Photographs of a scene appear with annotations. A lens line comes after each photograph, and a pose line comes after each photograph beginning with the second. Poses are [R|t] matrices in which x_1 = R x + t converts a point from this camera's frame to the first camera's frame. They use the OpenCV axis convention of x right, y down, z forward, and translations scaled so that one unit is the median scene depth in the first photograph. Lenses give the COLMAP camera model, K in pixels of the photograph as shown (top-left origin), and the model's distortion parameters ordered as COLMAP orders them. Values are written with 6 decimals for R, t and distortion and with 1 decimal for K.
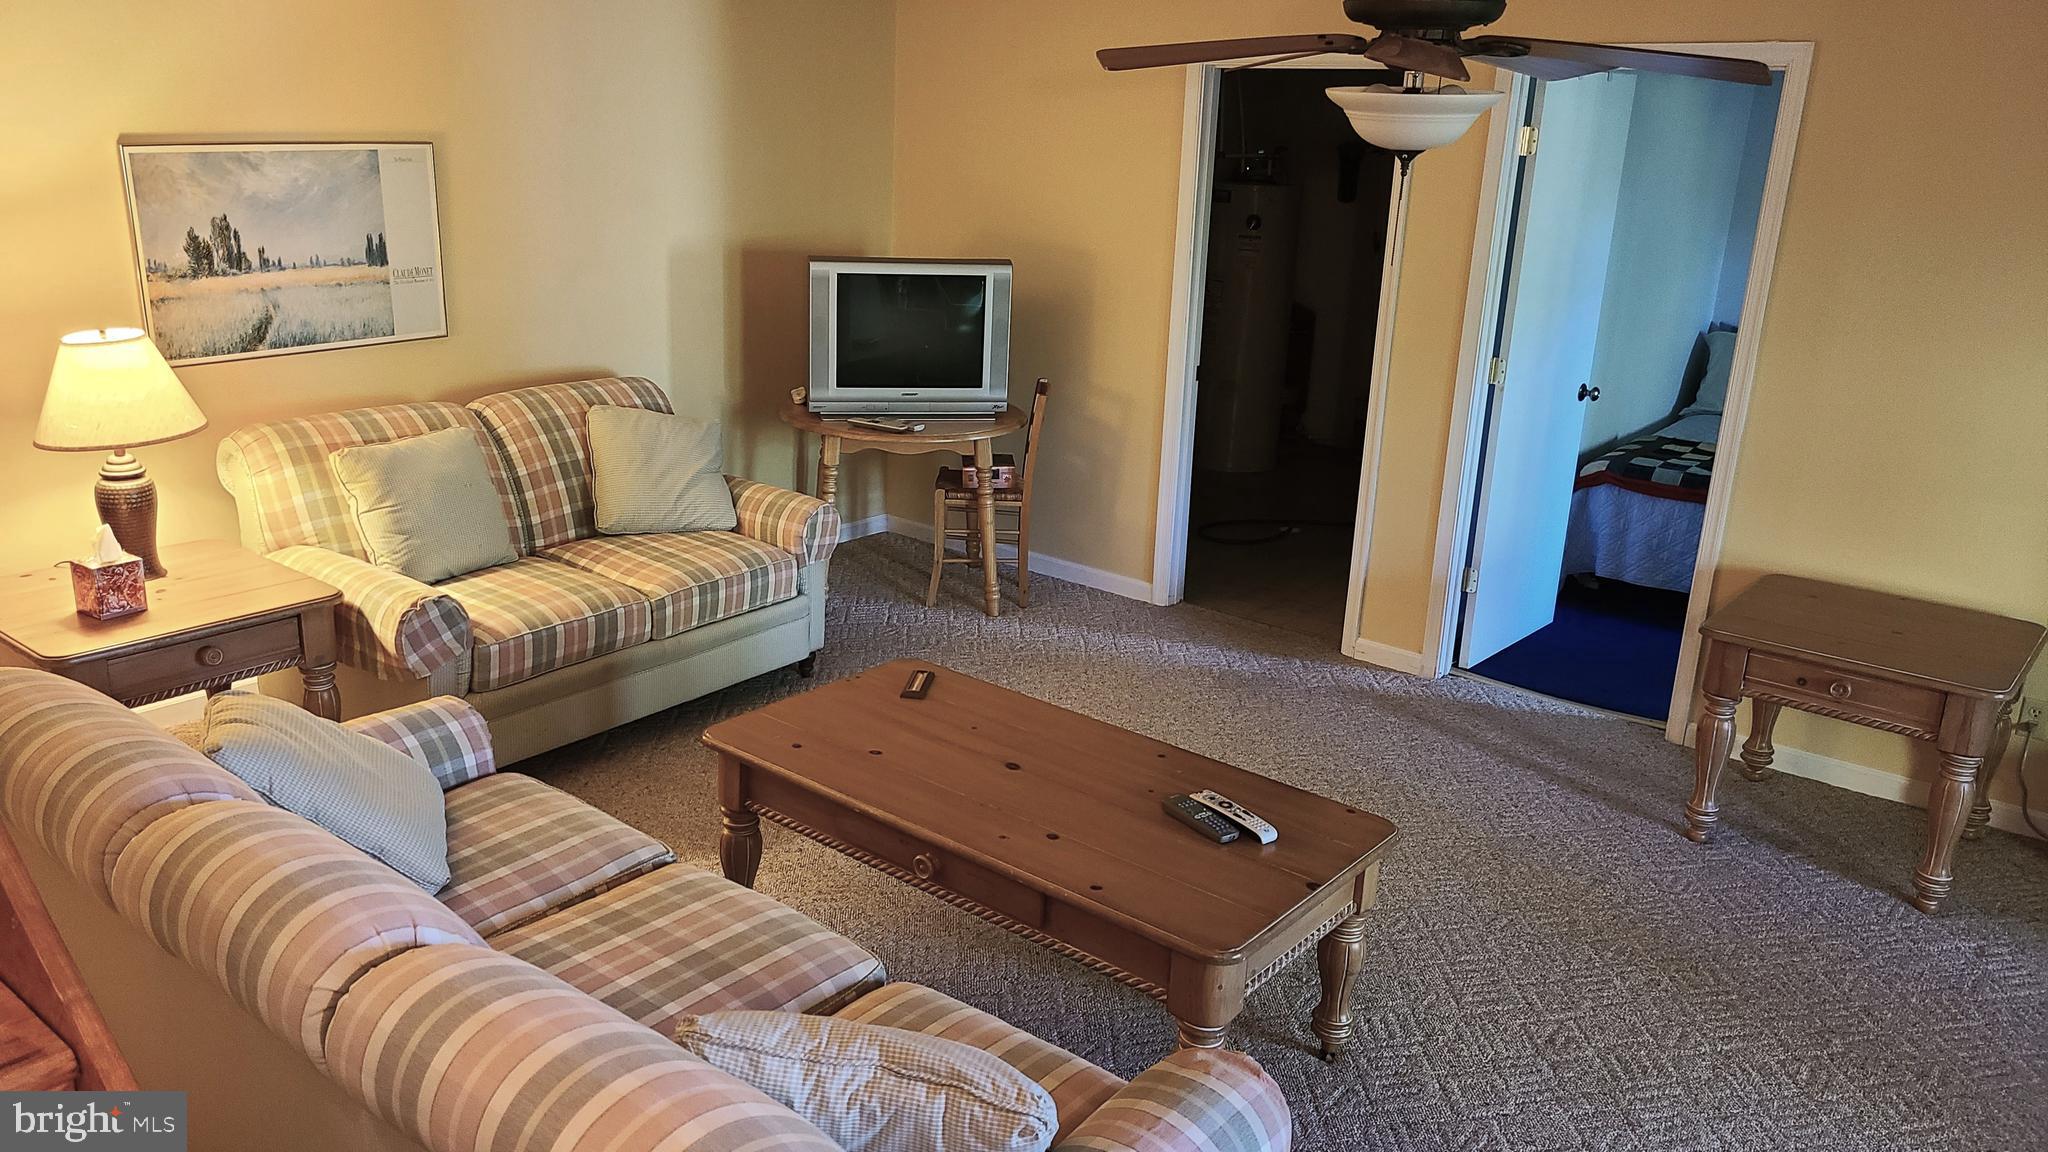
lens RADIAL K [[1526.5, 0, 1025.1], [0, 1526.5, 577.7], [0, 0, 1]] dist [0.010798, 0.002063]
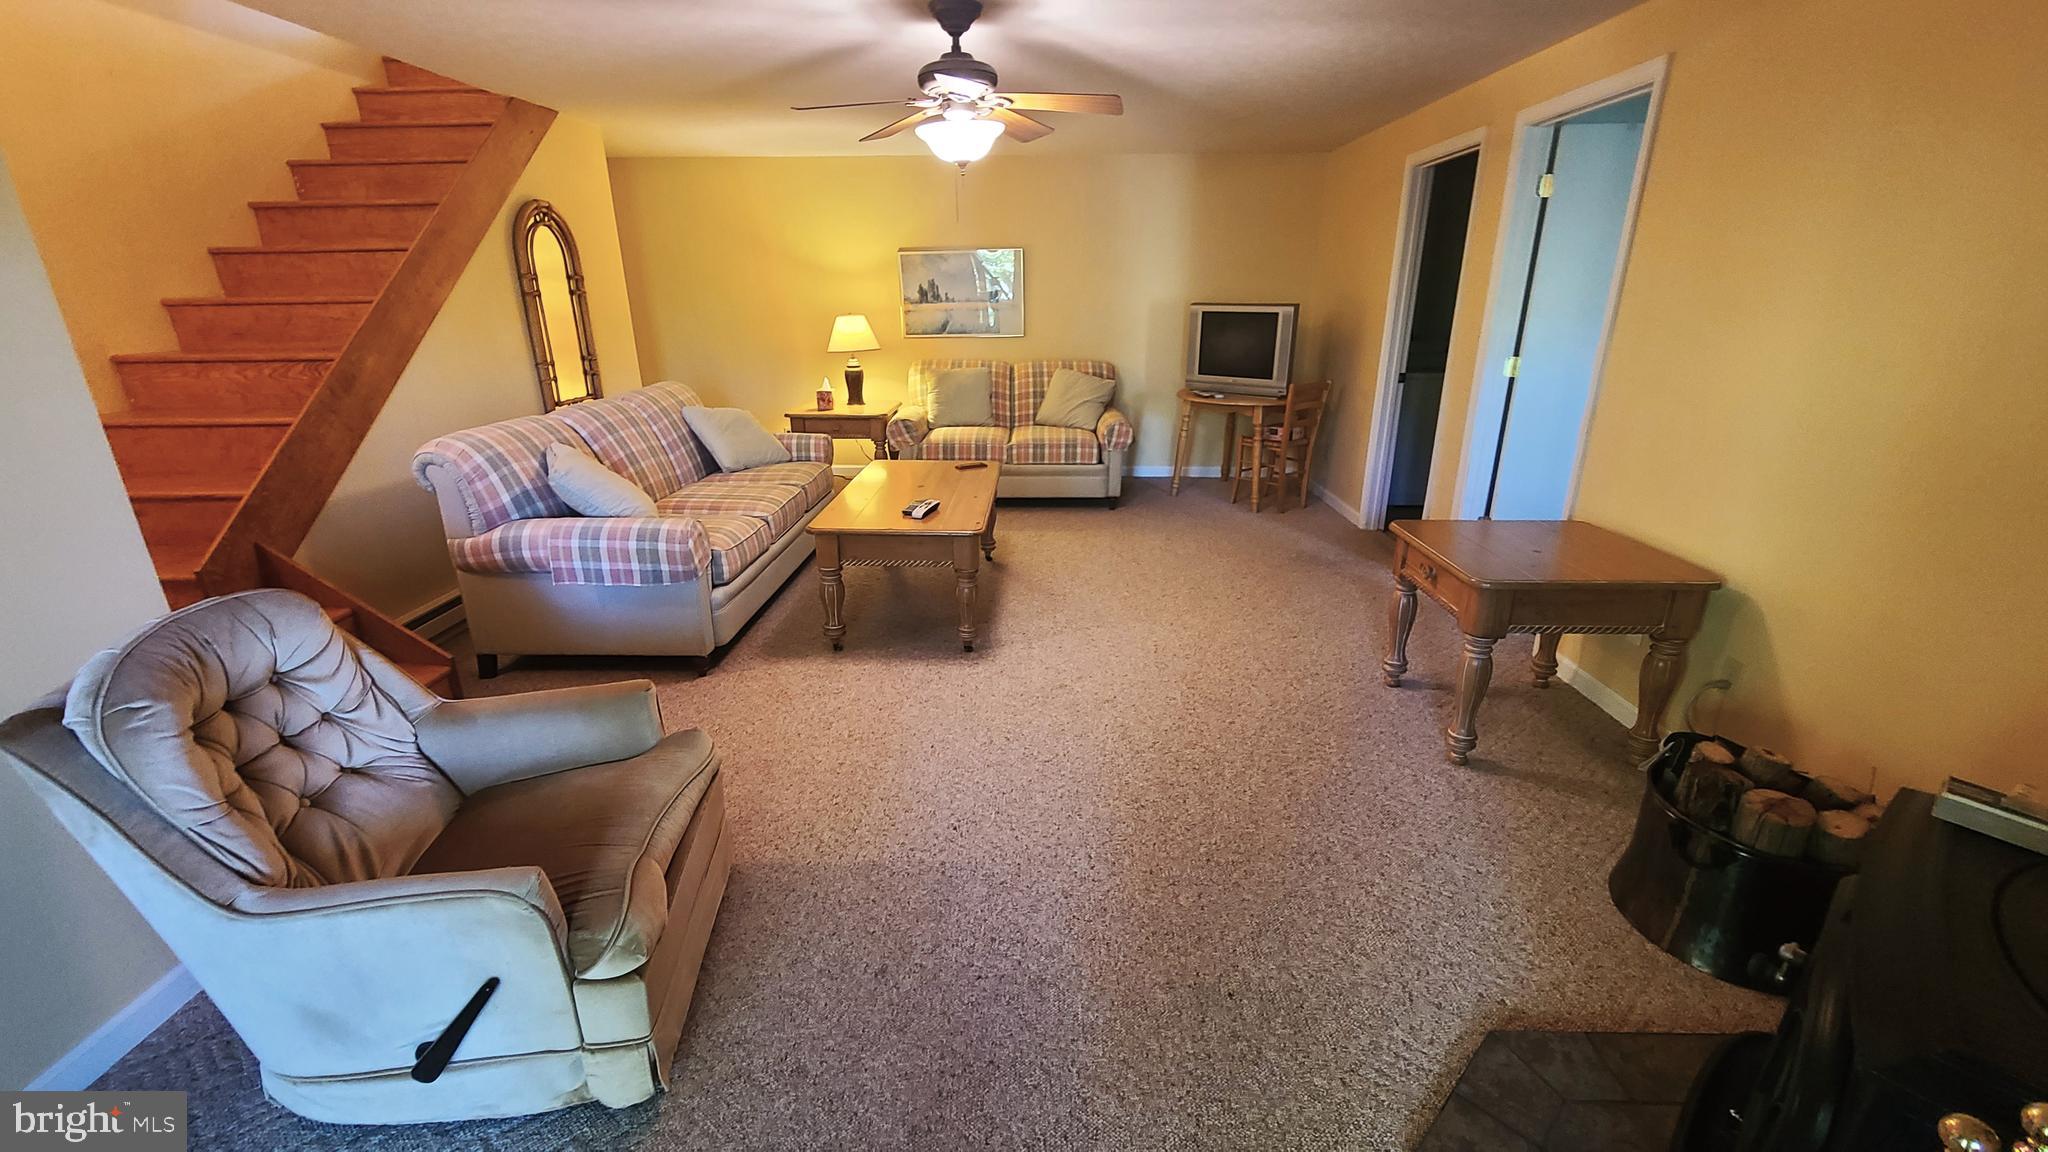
lens RADIAL K [[839.0, 0, 1020.9], [0, 839.0, 578.6], [0, 0, 1]] dist [-0.001056, -0.000127]
pose [[0.597794, 0.218598, -0.771270, 0.744918], [-0.216427, 0.970386, 0.107285, 0.068102], [0.771882, 0.102789, 0.627402, 0.268328]]
